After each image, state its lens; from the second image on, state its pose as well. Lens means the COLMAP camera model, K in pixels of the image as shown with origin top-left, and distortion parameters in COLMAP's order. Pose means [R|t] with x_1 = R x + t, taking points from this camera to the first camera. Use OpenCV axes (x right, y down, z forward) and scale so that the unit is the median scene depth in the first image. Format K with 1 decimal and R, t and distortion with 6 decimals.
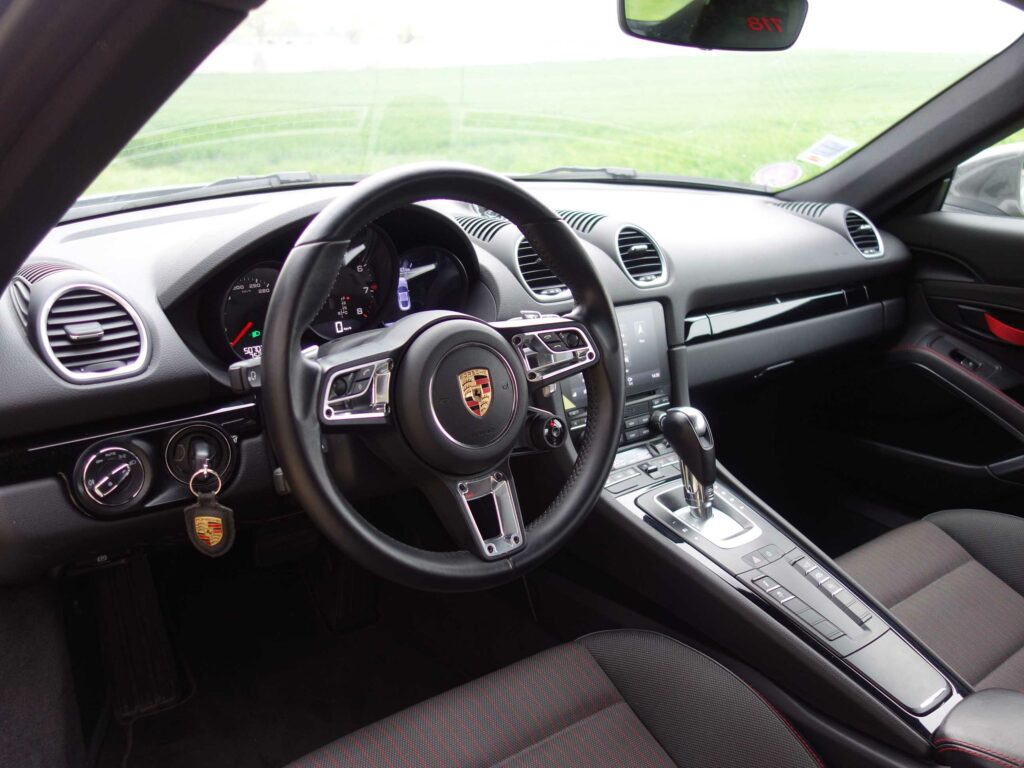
lens RADIAL K [[903.7, 0, 512.0], [0, 903.7, 384.0], [0, 0, 1]] dist [0.007107, -0.012278]
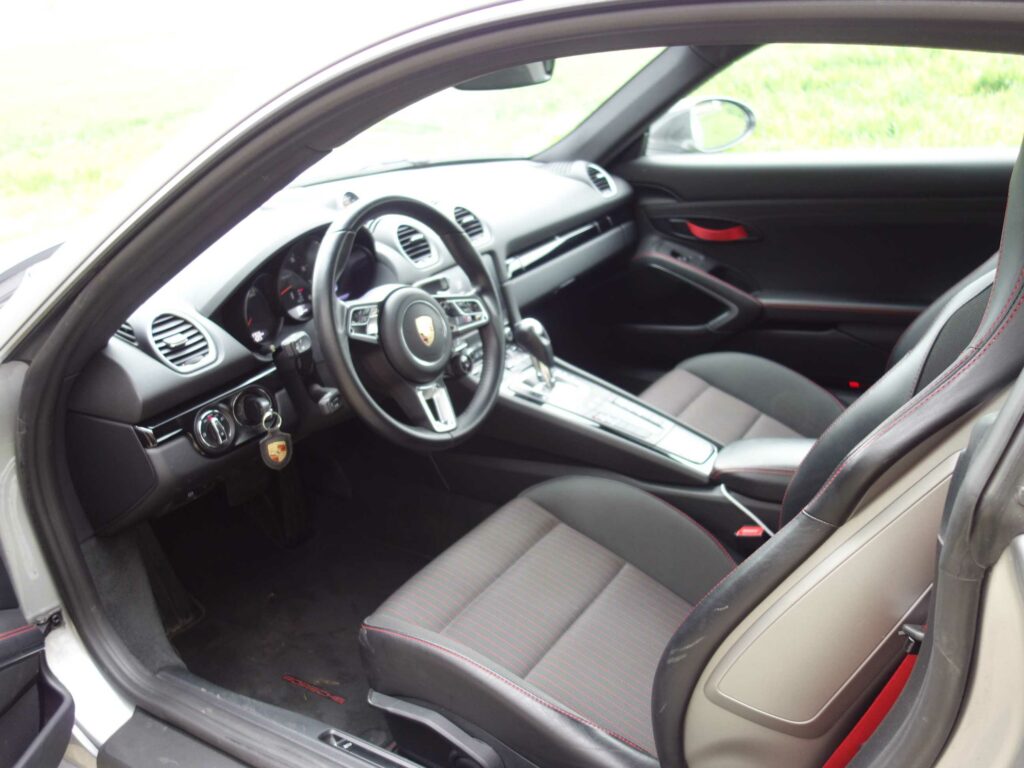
lens RADIAL K [[903.7, 0, 512.0], [0, 903.7, 384.0], [0, 0, 1]] dist [0.007107, -0.012278]
pose [[0.939697, -0.213564, 0.267132, -0.281166], [0.198238, 0.976598, 0.083416, -0.001131], [-0.278695, -0.025430, 0.960043, -0.491352]]
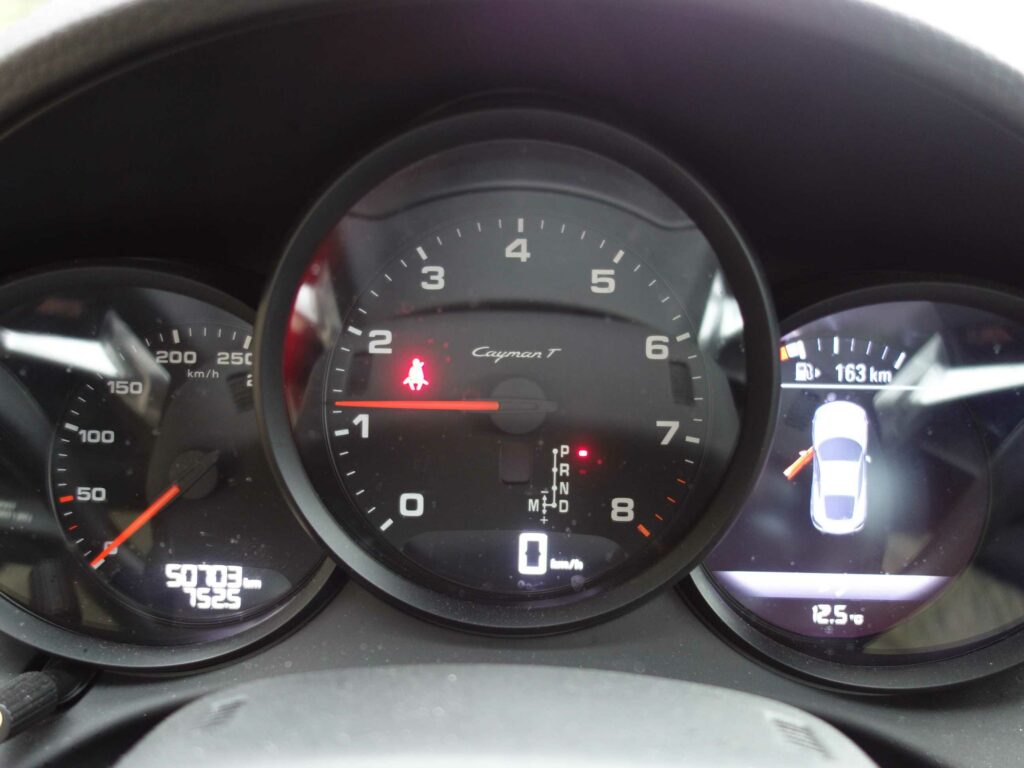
lens RADIAL K [[981.3, 0, 512.0], [0, 981.3, 384.0], [0, 0, 1]] dist [0.005016, -0.002222]
pose [[0.757033, 0.161948, -0.632988, -0.021508], [-0.192099, 0.981145, 0.021278, -0.115488], [0.624499, 0.105489, 0.773869, 0.760478]]
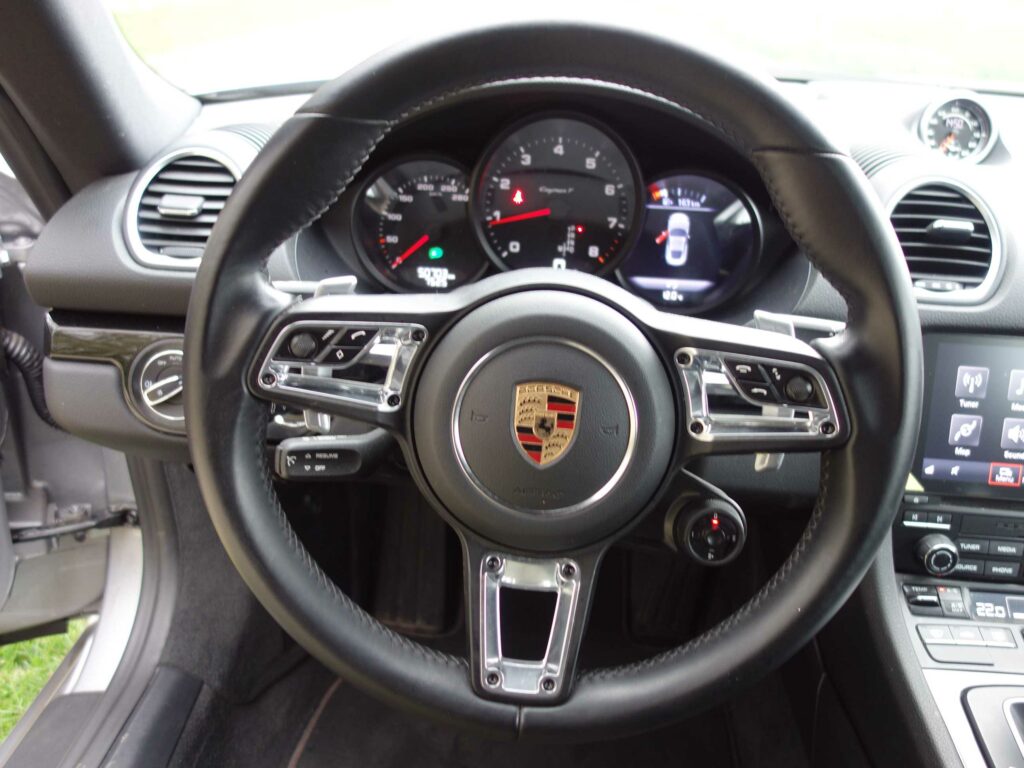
lens RADIAL K [[903.7, 0, 512.0], [0, 903.7, 384.0], [0, 0, 1]] dist [0.007107, -0.012278]
pose [[0.744251, 0.281632, -0.605619, 0.227663], [-0.228364, 0.959404, 0.165514, -0.083499], [0.627647, 0.015117, 0.778351, 0.430366]]
